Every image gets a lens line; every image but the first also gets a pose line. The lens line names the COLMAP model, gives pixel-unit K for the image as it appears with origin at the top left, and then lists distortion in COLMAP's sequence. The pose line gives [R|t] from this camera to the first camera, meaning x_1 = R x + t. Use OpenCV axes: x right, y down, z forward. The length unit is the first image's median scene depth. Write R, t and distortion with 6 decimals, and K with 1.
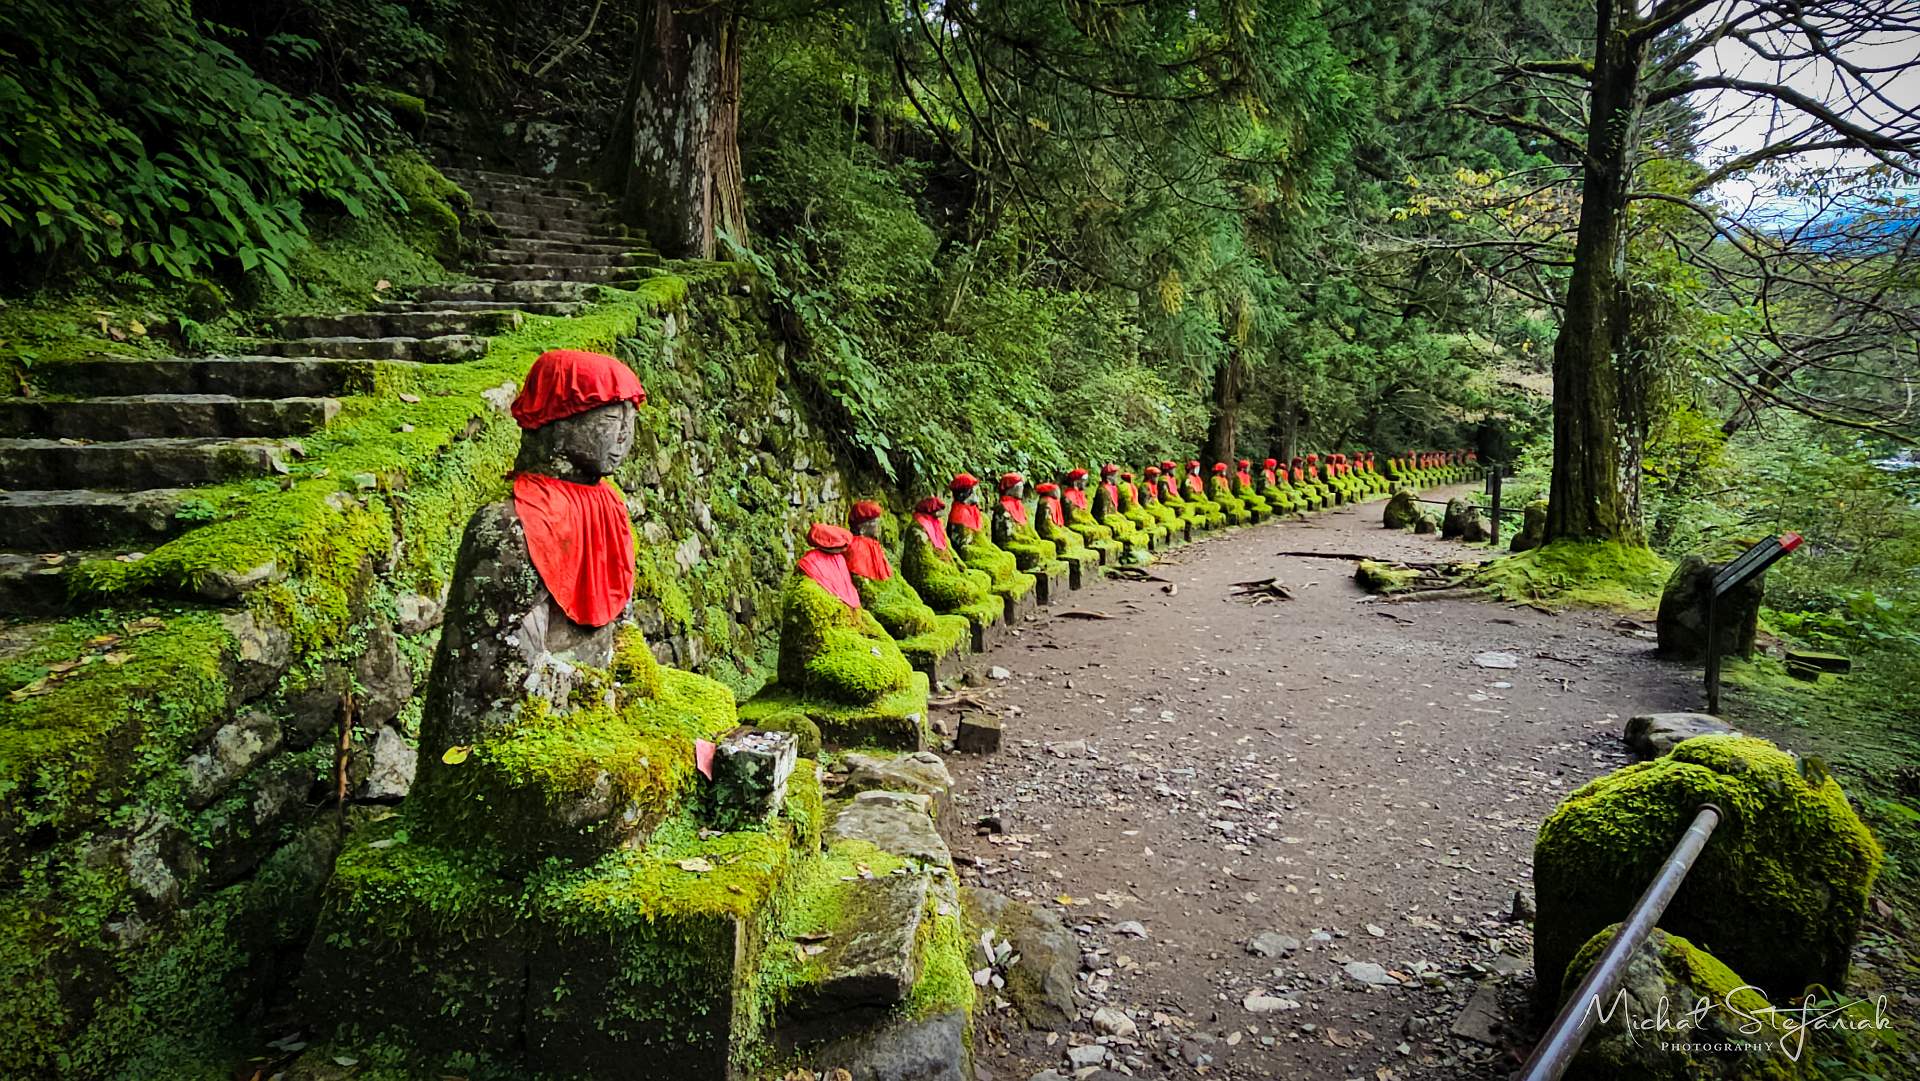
lens RADIAL K [[1100.0, 0, 963.1], [0, 1100.0, 530.8], [0, 0, 1]] dist [0.001060, -0.000423]
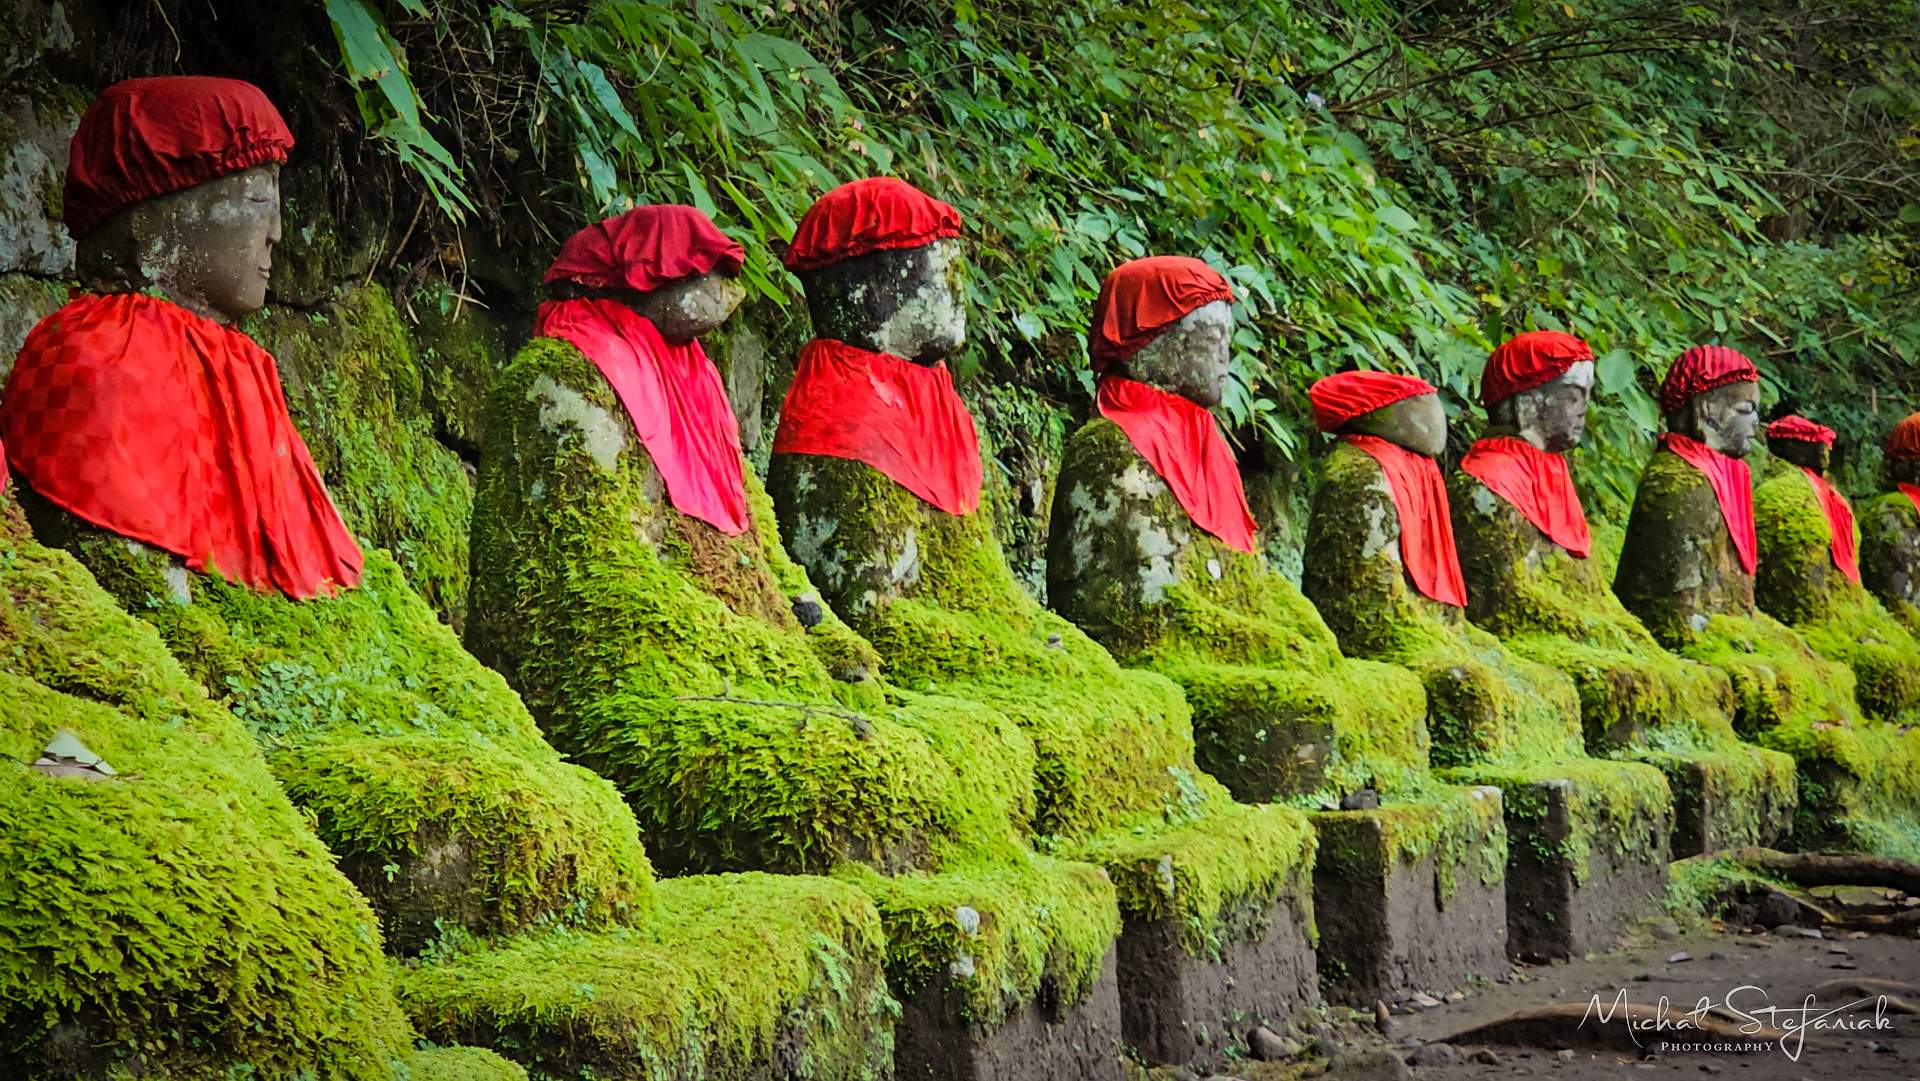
lens RADIAL K [[5403.5, 0, 959.5], [0, 5403.5, 538.2], [0, 0, 1]] dist [-0.228384, 0.000000]
pose [[0.999982, -0.000134, 0.006024, 0.008916], [0.000651, 0.996301, -0.085931, 0.071500], [-0.005990, 0.085933, 0.996283, 0.204553]]
